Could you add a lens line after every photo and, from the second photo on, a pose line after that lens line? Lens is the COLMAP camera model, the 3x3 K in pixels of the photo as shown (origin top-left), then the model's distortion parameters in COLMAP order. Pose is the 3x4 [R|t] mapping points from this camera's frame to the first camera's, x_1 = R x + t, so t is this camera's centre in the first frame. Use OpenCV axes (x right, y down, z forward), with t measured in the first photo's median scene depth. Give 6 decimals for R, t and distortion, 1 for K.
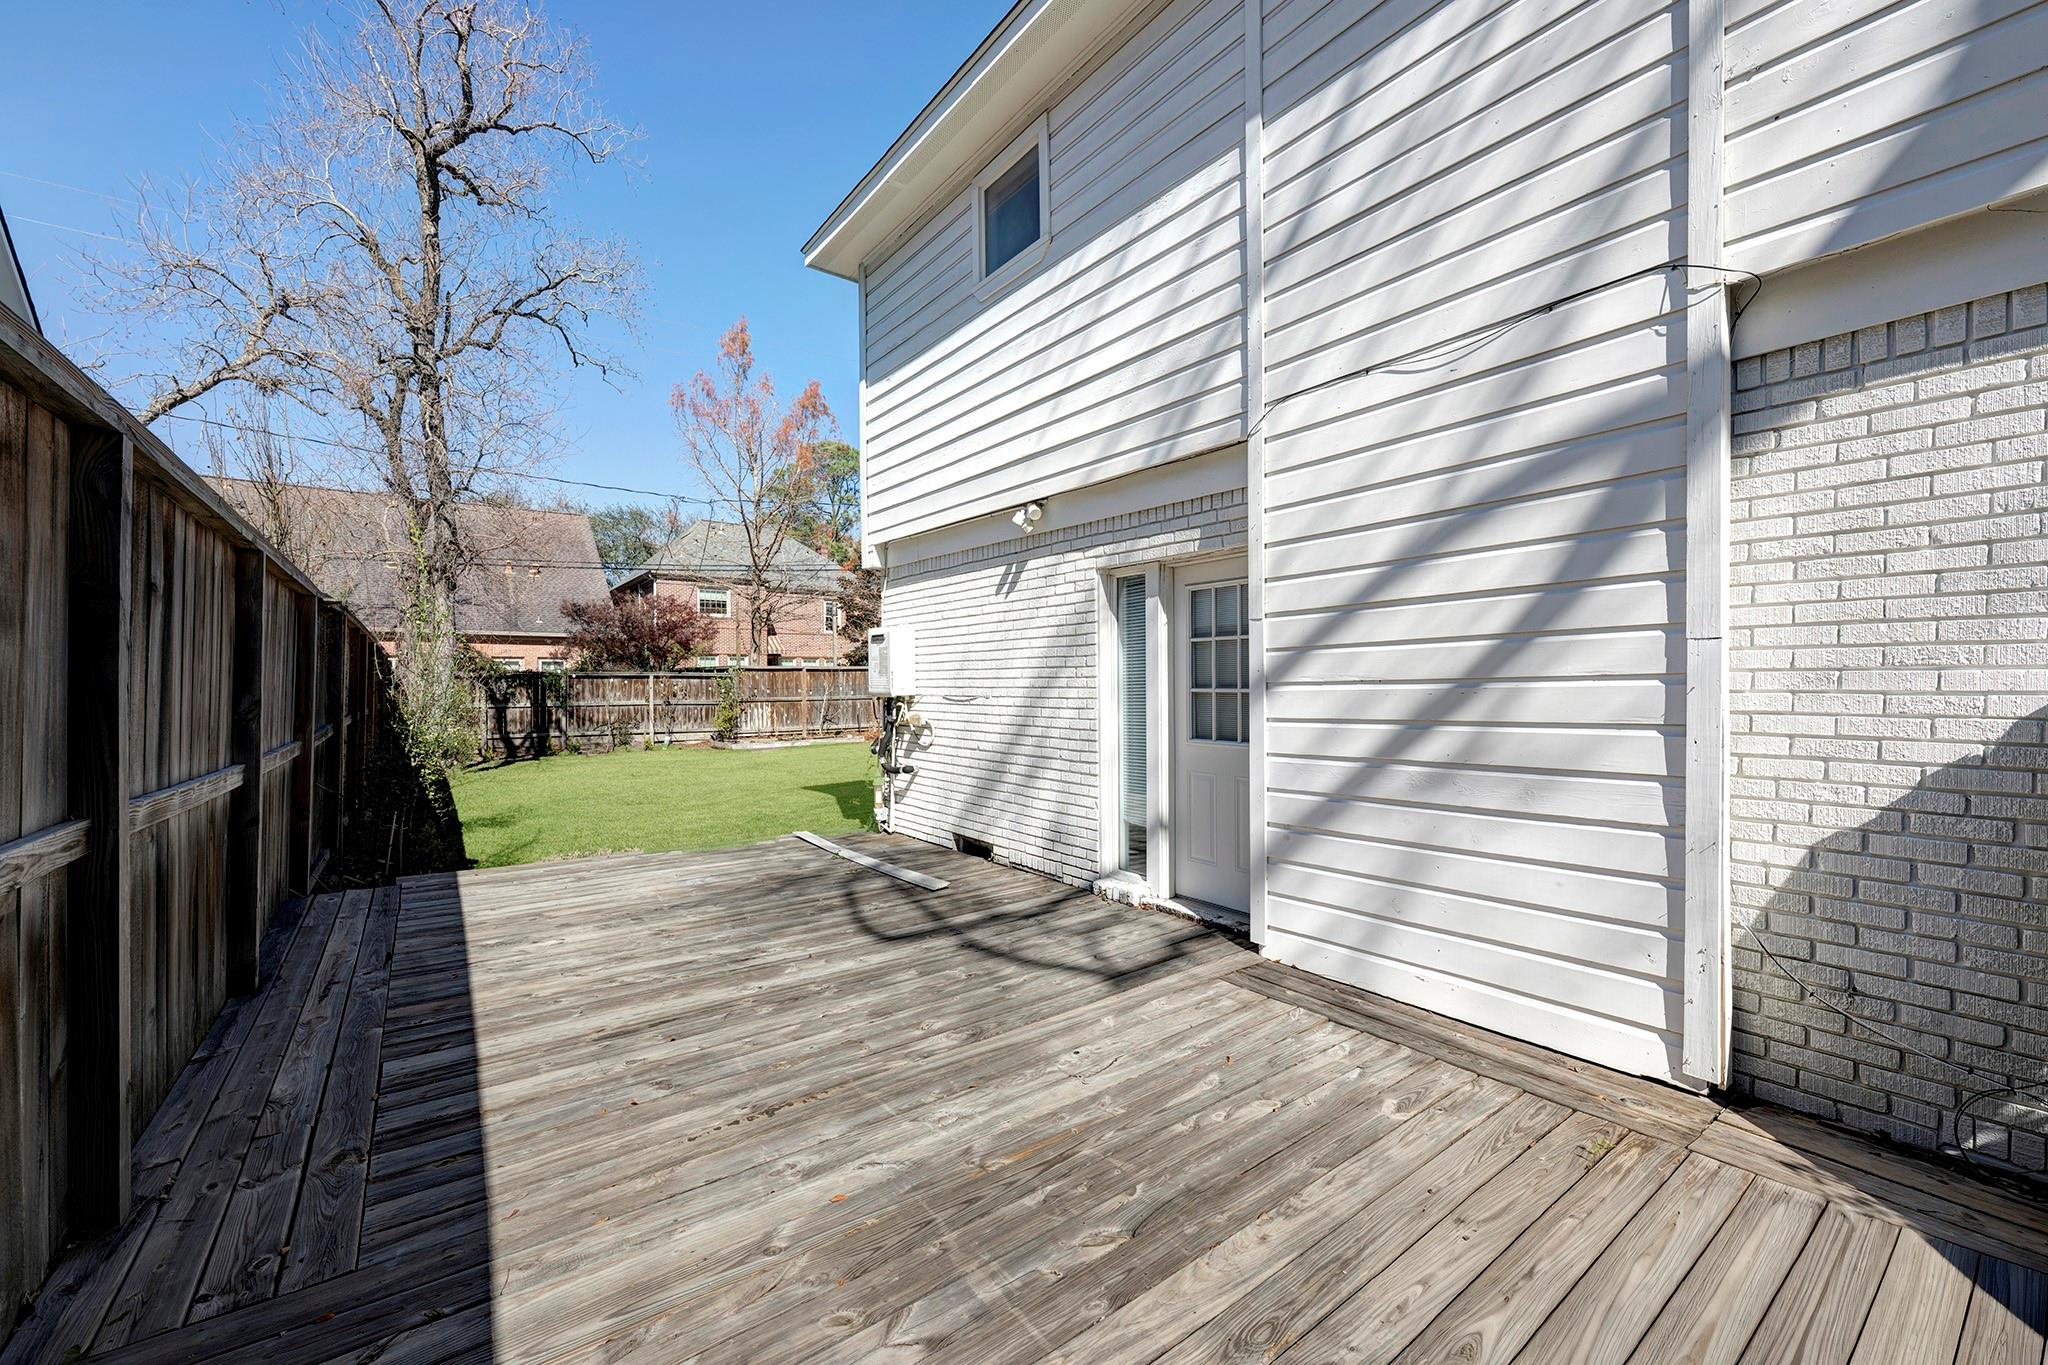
lens RADIAL K [[808.6, 0, 1023.9], [0, 808.6, 683.7], [0, 0, 1]] dist [0.002251, -0.000032]
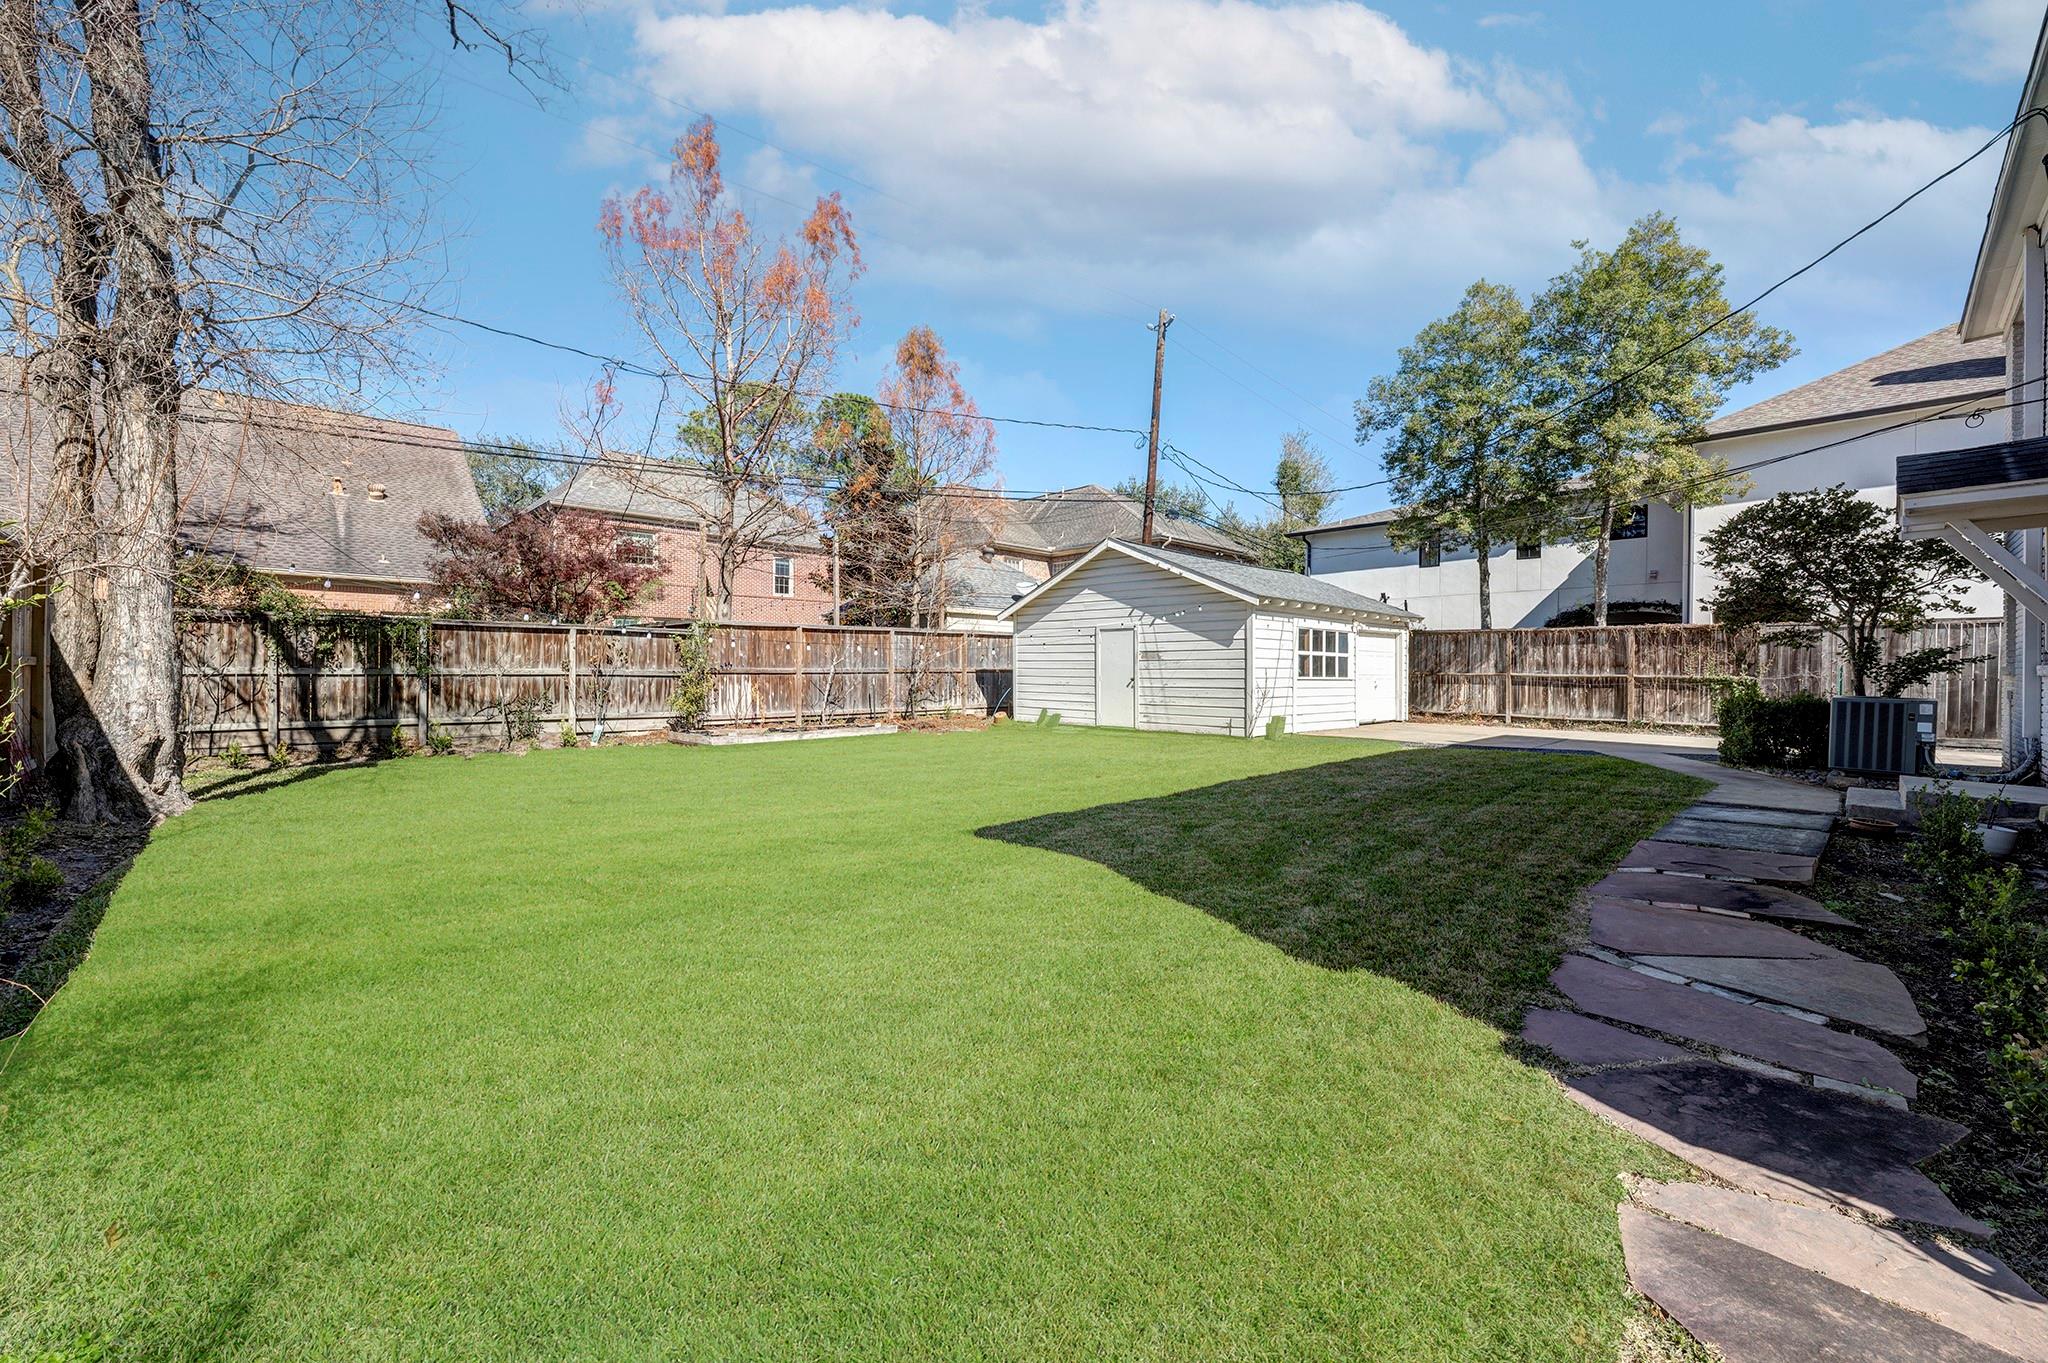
lens RADIAL K [[809.5, 0, 1023.8], [0, 809.5, 676.9], [0, 0, 1]] dist [-0.001119, -0.000245]
pose [[0.991943, 0.011991, 0.126120, -0.197220], [-0.013291, 0.999867, 0.009470, 0.017413], [-0.125989, -0.011070, 0.991970, 0.339094]]
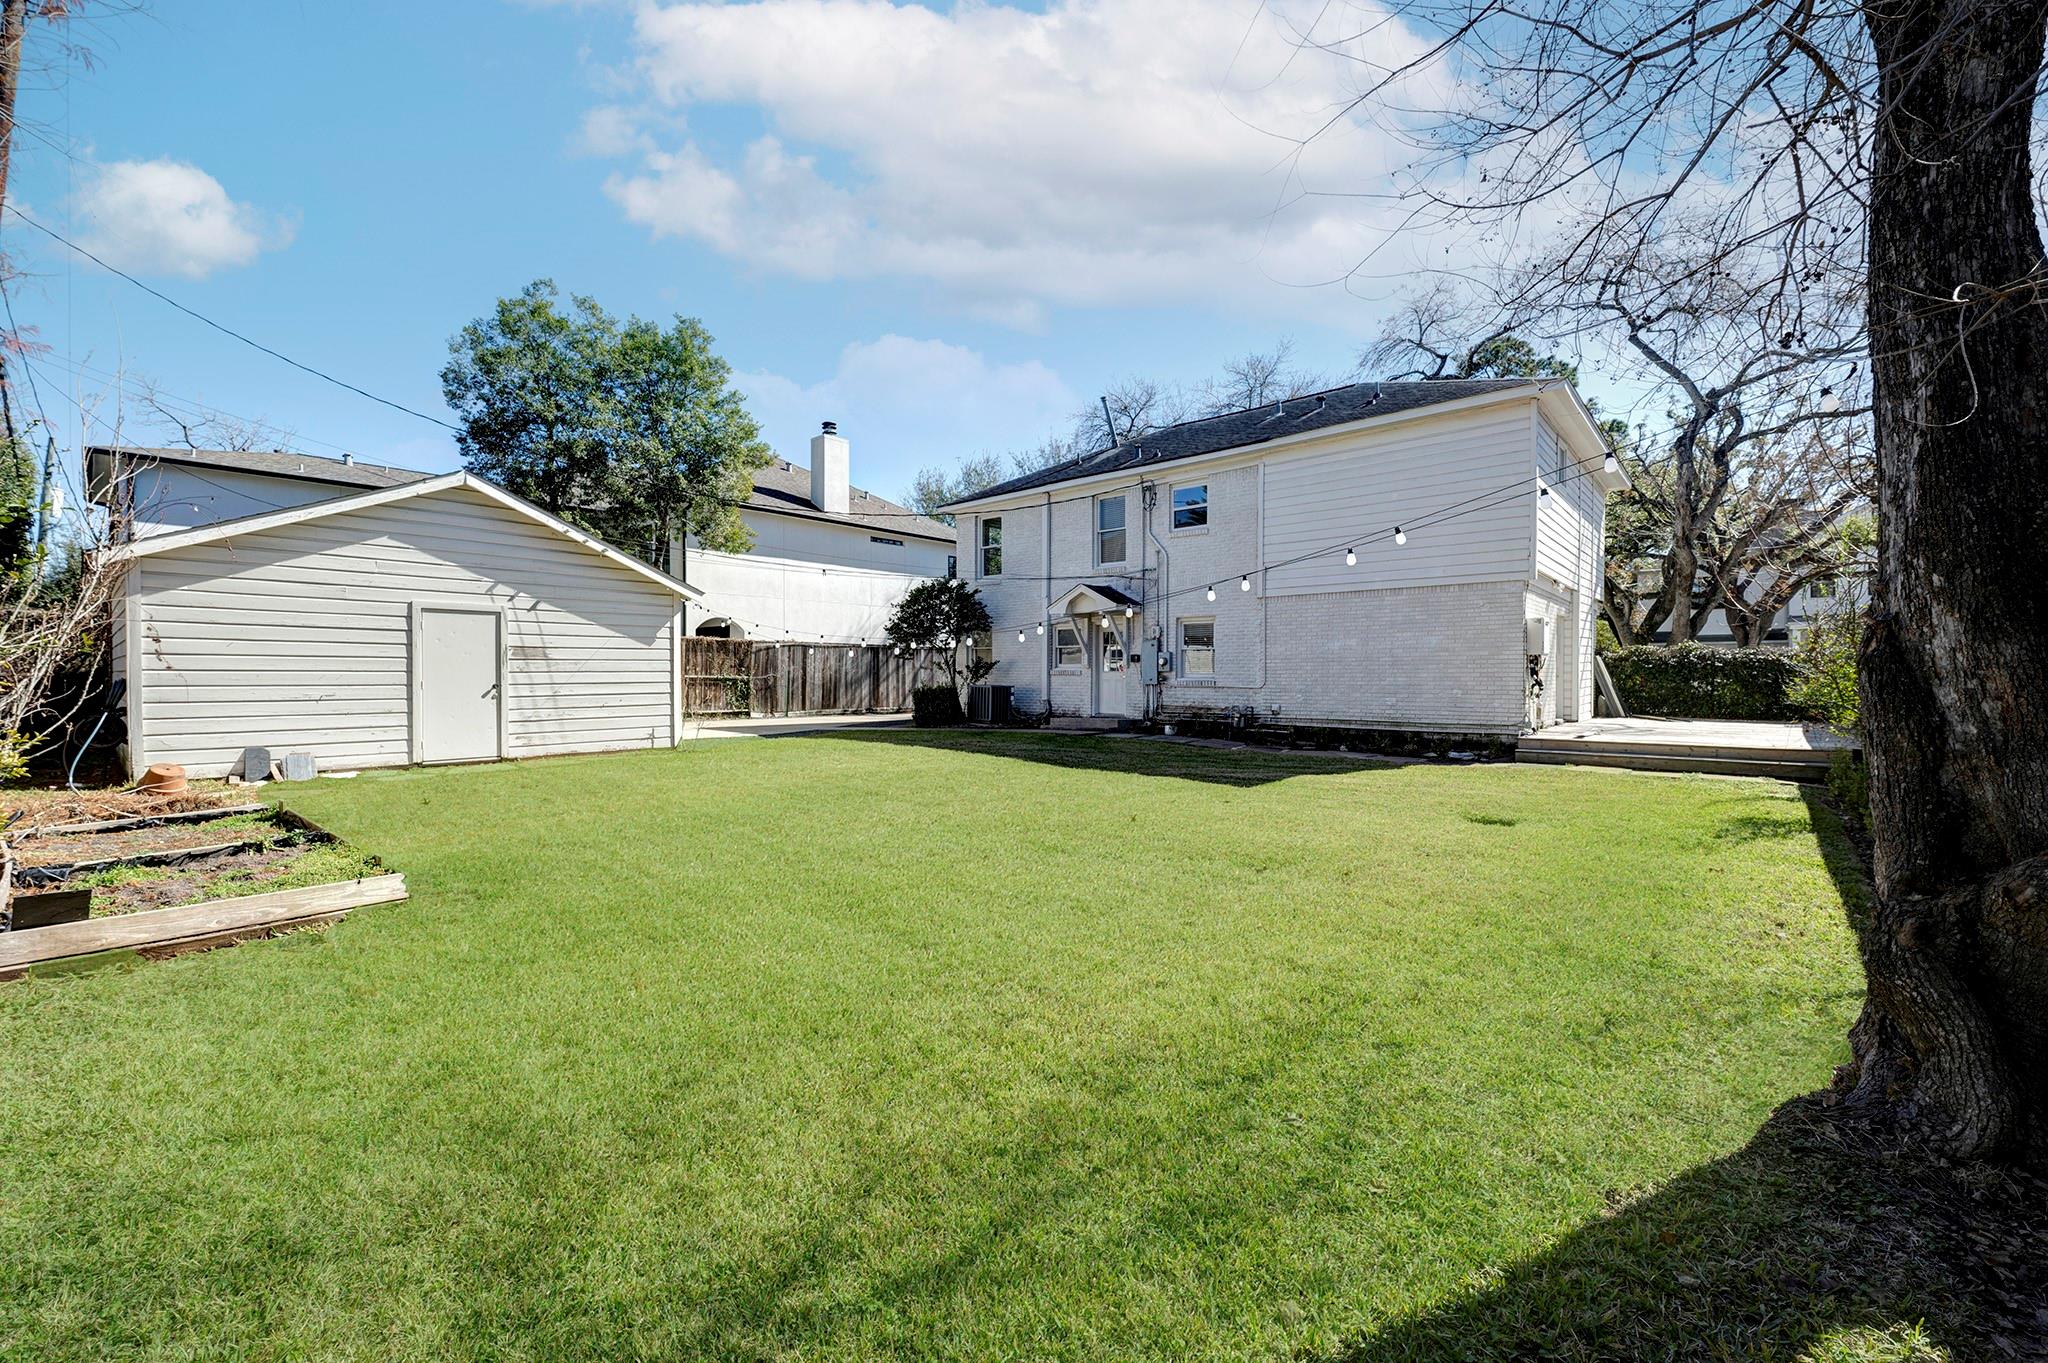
lens RADIAL K [[809.5, 0, 1023.0], [0, 809.5, 678.6], [0, 0, 1]] dist [-0.001119, -0.000245]
pose [[-0.191328, 0.003272, 0.981521, -0.442993], [-0.003563, 0.999986, -0.004028, 0.020100], [-0.981520, -0.004268, -0.191313, 0.667547]]
